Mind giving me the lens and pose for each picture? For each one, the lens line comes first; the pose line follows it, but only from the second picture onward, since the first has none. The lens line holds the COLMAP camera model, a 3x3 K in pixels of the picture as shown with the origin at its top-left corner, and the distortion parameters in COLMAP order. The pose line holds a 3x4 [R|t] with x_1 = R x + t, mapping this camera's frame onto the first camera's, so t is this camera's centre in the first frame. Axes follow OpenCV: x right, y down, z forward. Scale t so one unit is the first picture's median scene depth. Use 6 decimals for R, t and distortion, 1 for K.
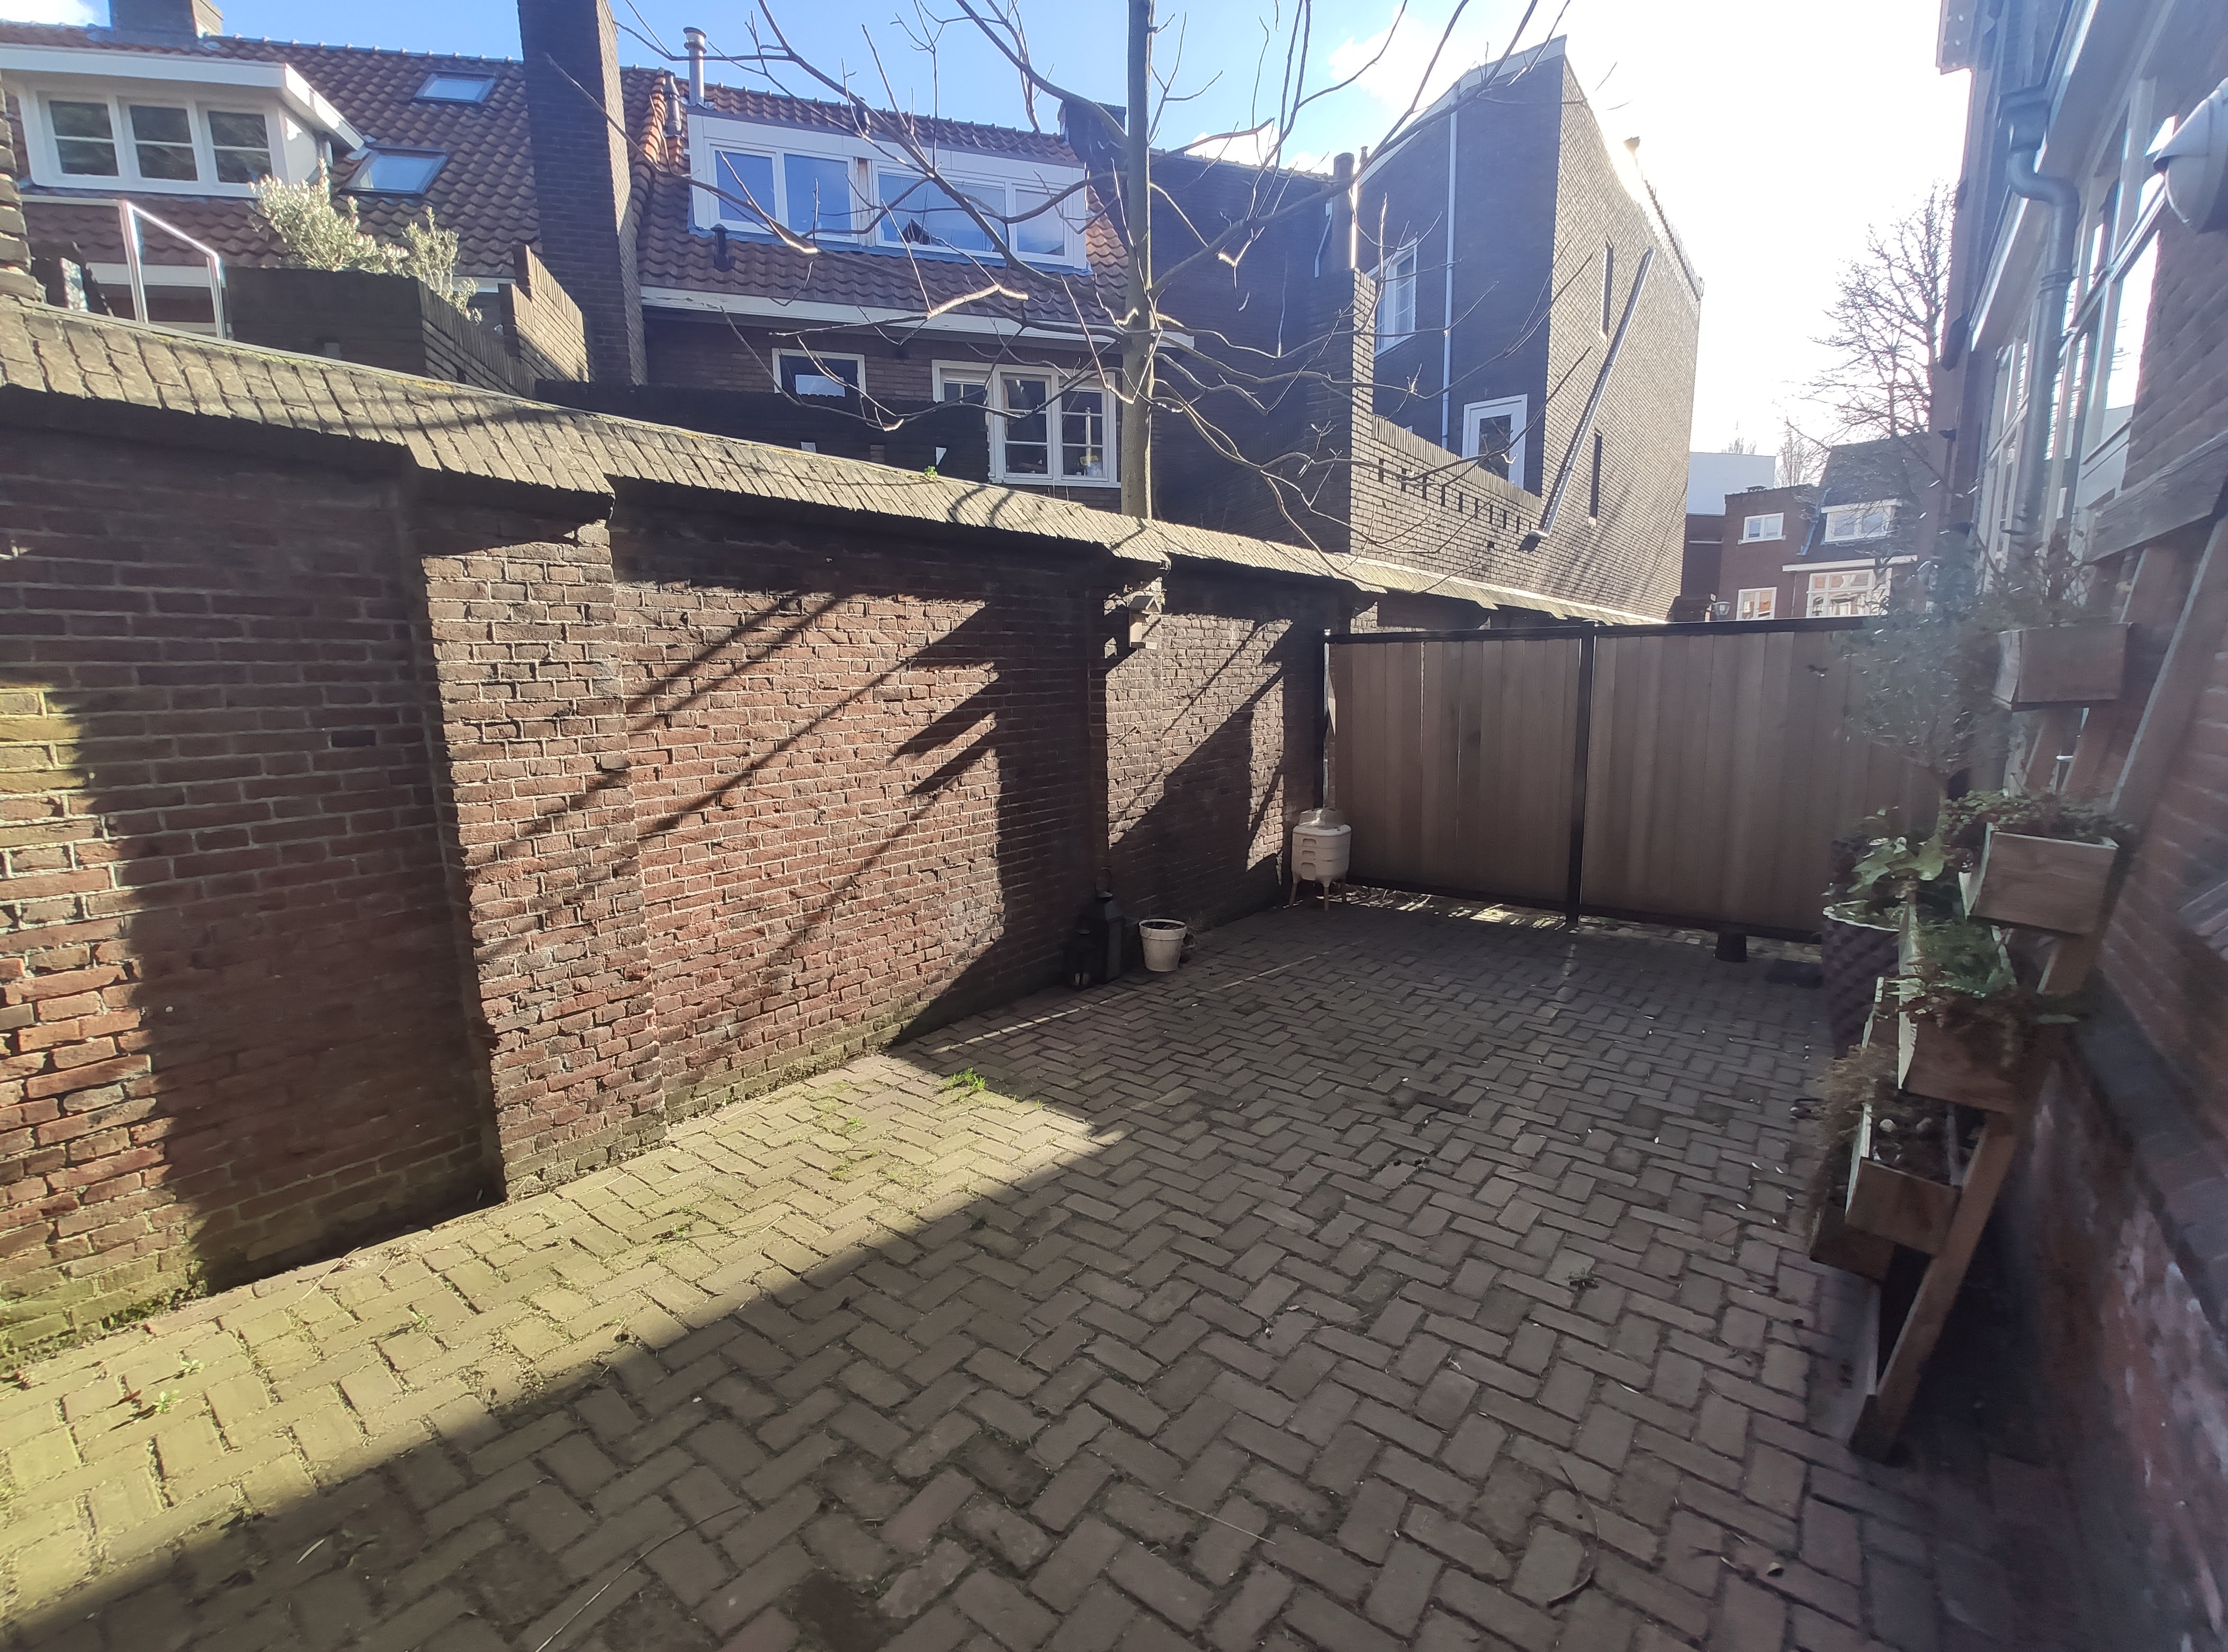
lens RADIAL K [[980.1, 0, 1114.7], [0, 980.1, 832.5], [0, 0, 1]] dist [-0.033313, 0.025195]
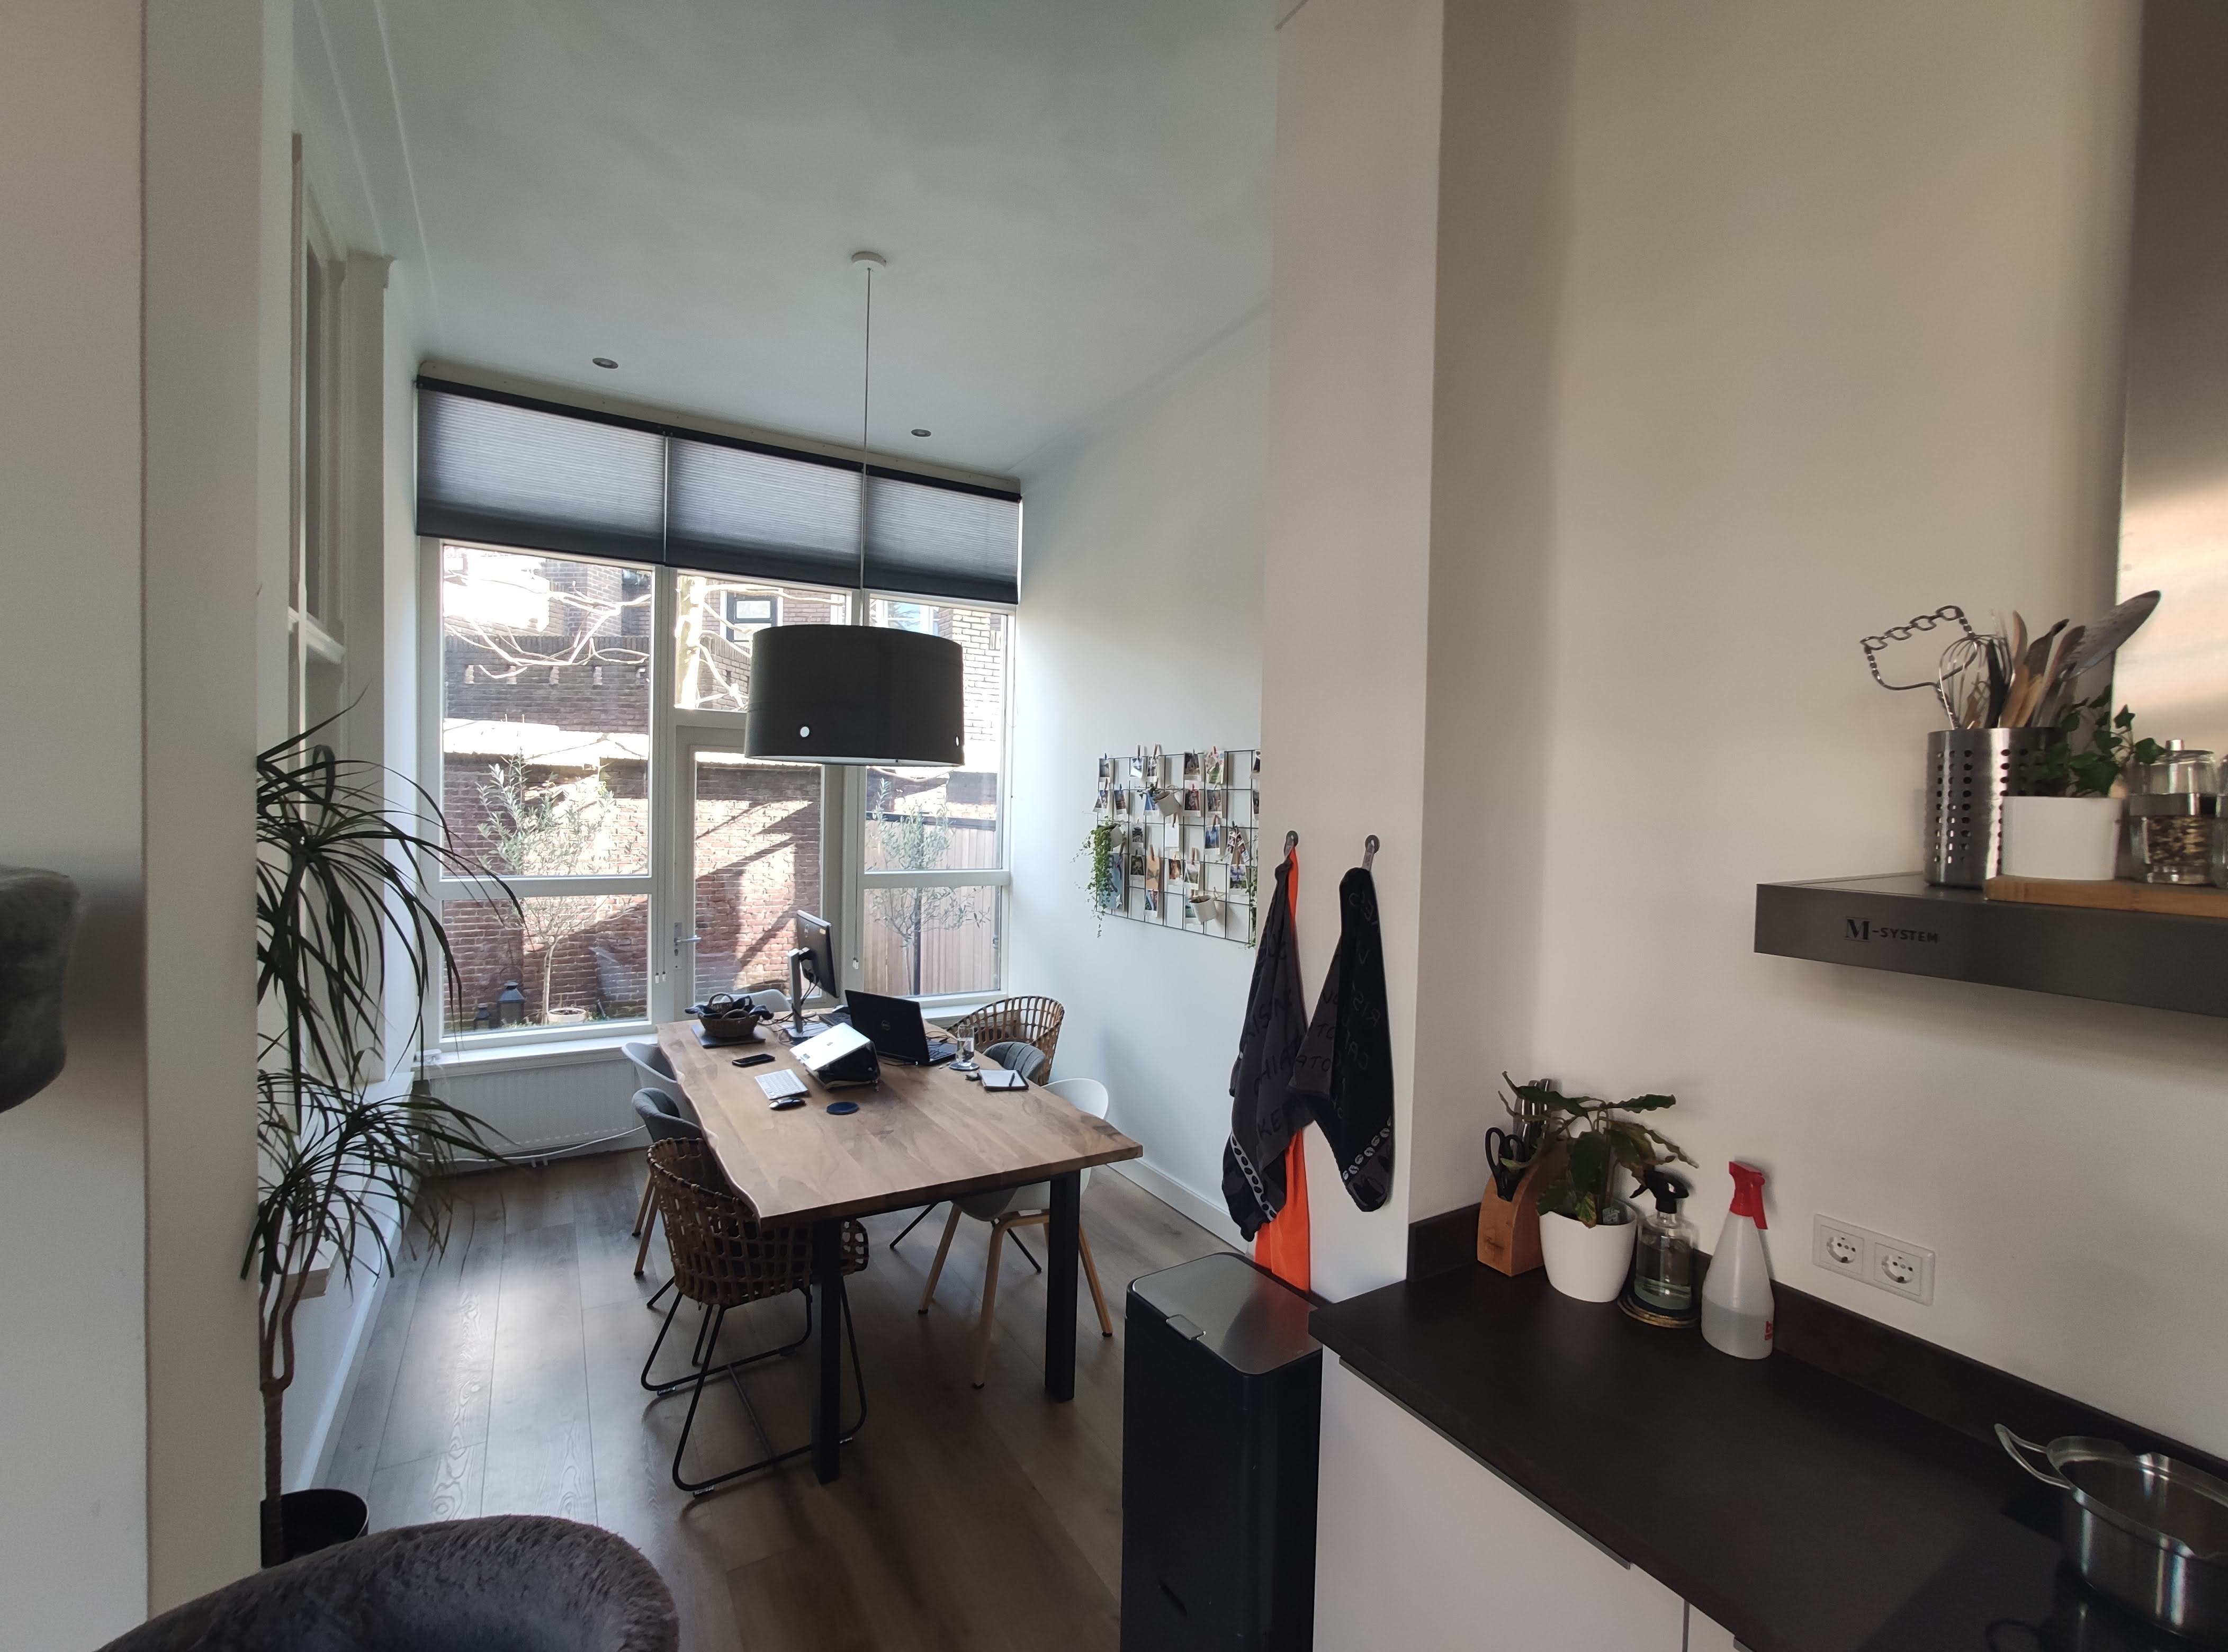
lens RADIAL K [[980.1, 0, 1114.7], [0, 980.1, 832.5], [0, 0, 1]] dist [-0.033313, 0.025195]
pose [[0.924515, 0.048011, -0.378110, 1.101348], [-0.099651, 0.987976, -0.118207, -0.065070], [0.367889, 0.146963, 0.918183, -0.042255]]
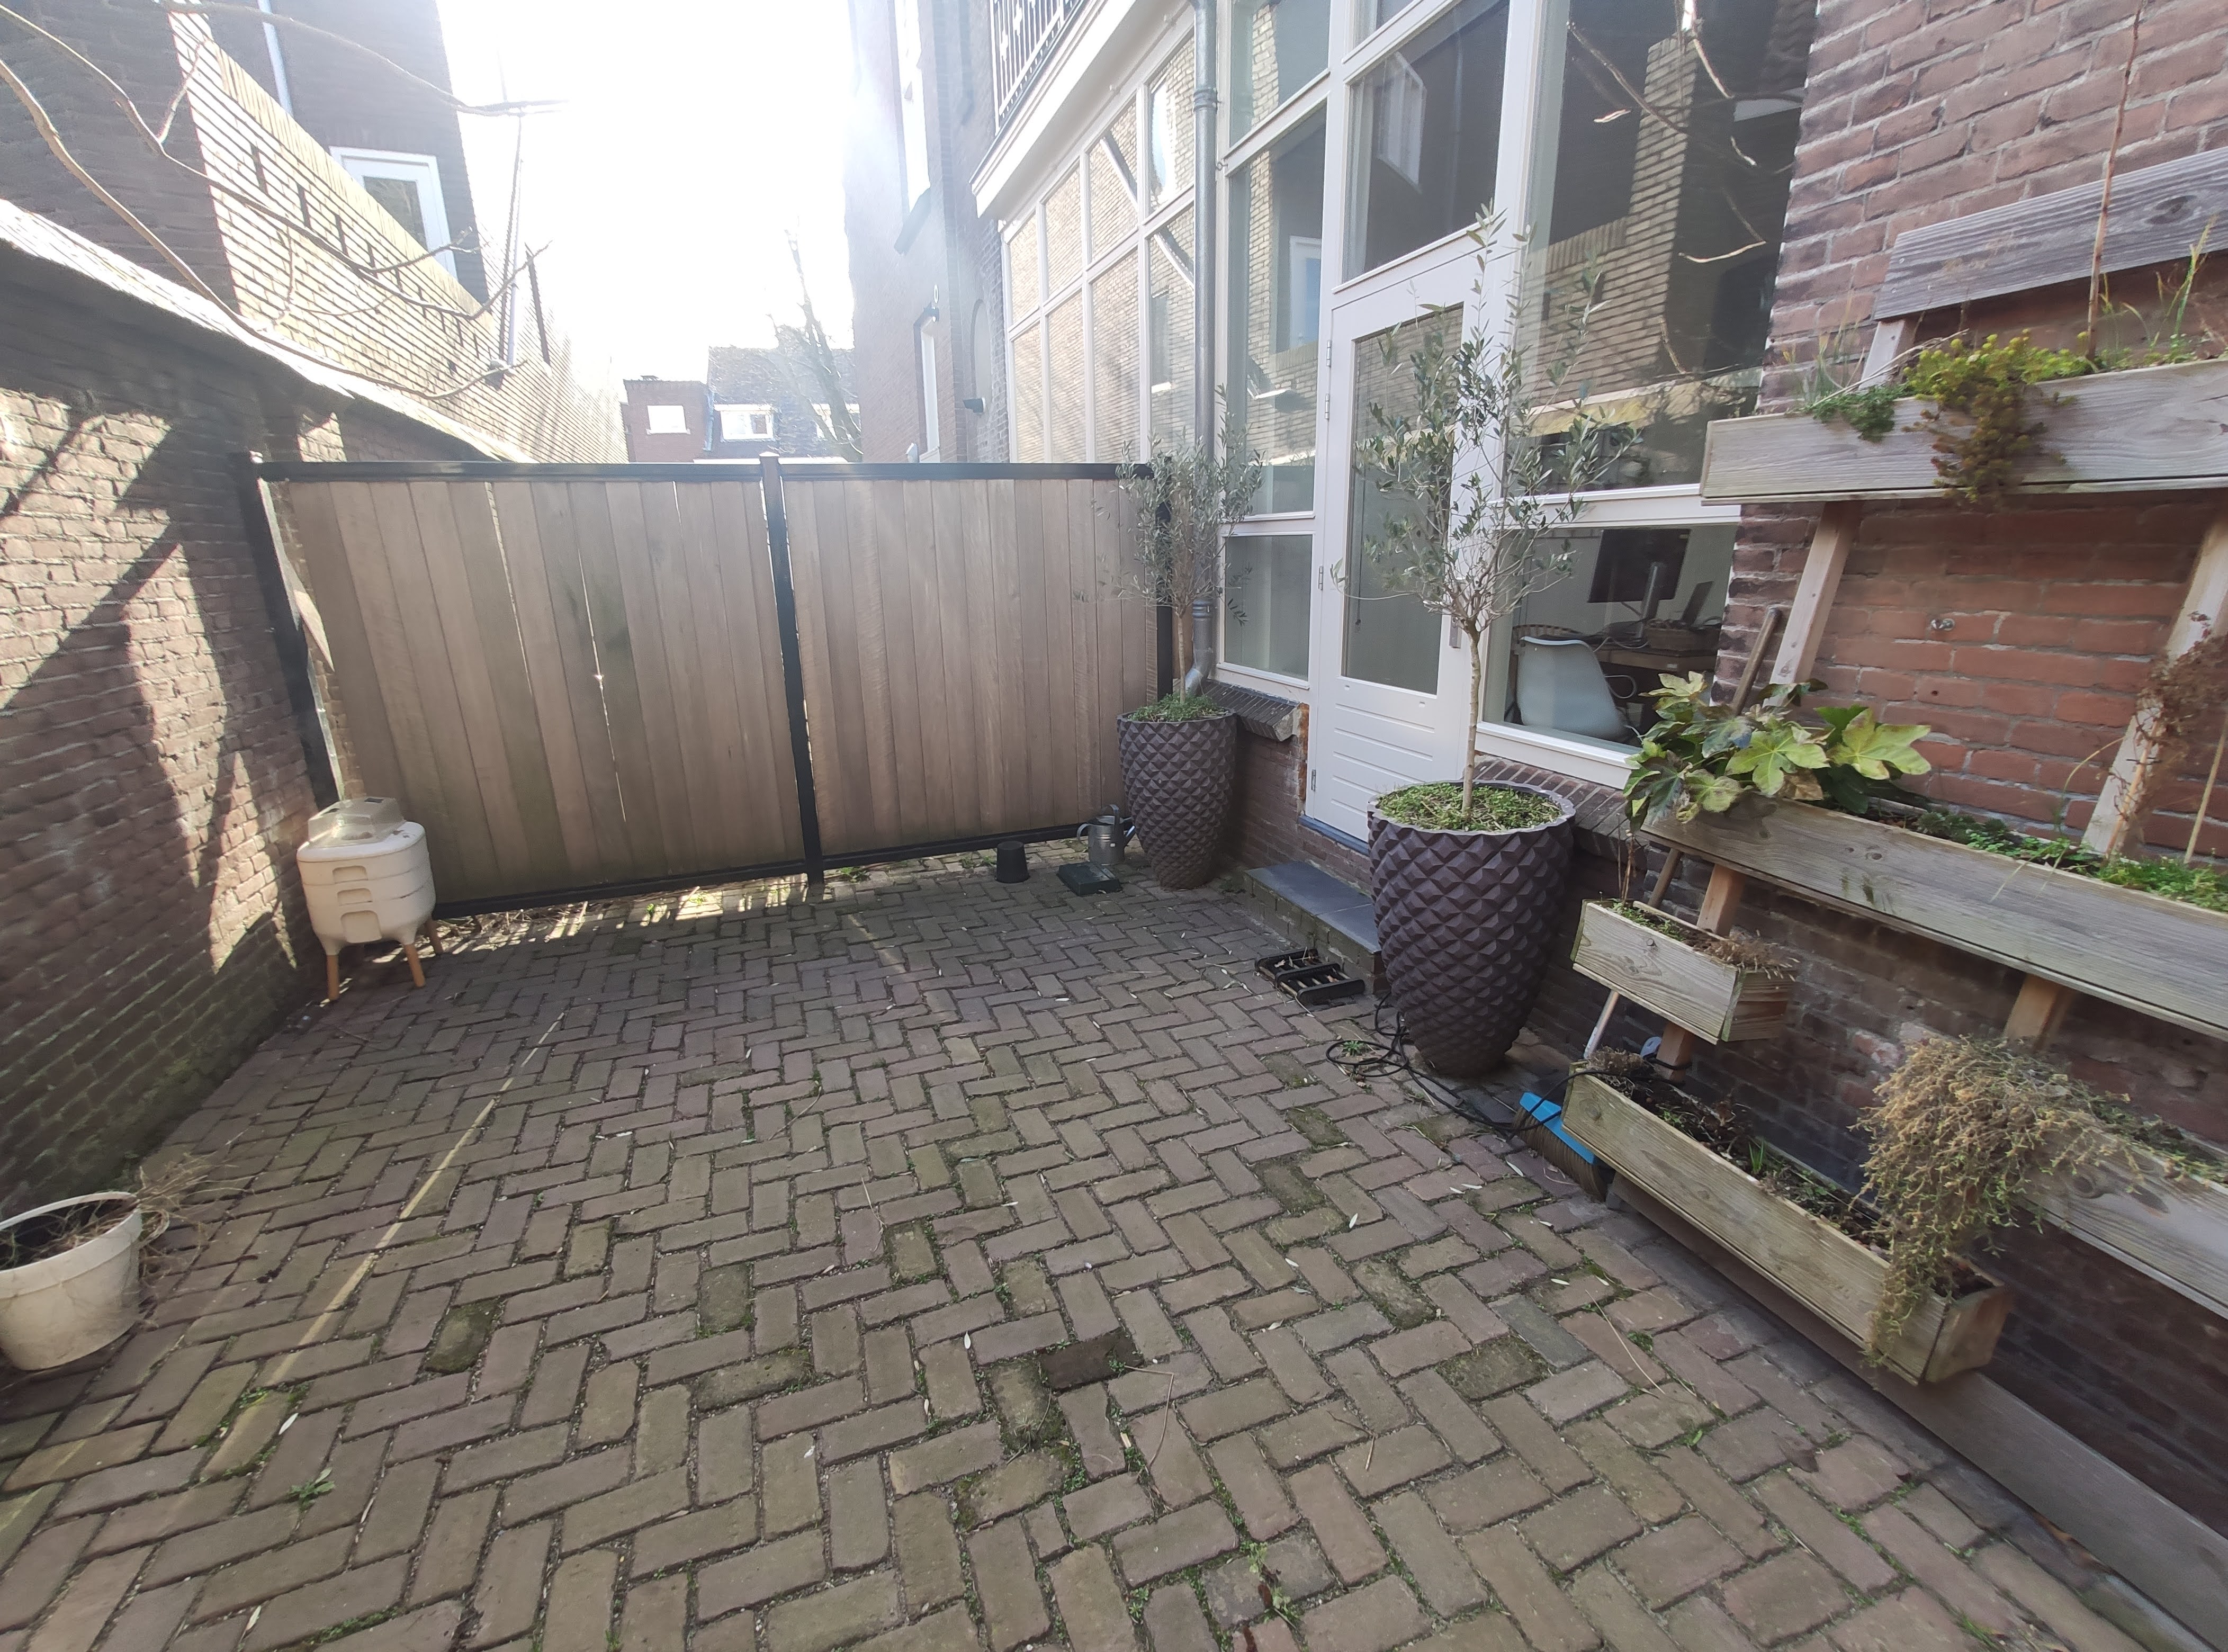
lens RADIAL K [[952.1, 0, 1121.3], [0, 952.1, 825.1], [0, 0, 1]] dist [-0.013492, 0.000136]
pose [[0.511780, -0.231528, 0.827330, 0.001556], [0.149532, 0.972308, 0.179600, -0.044832], [-0.846003, 0.031797, 0.532229, 0.405016]]
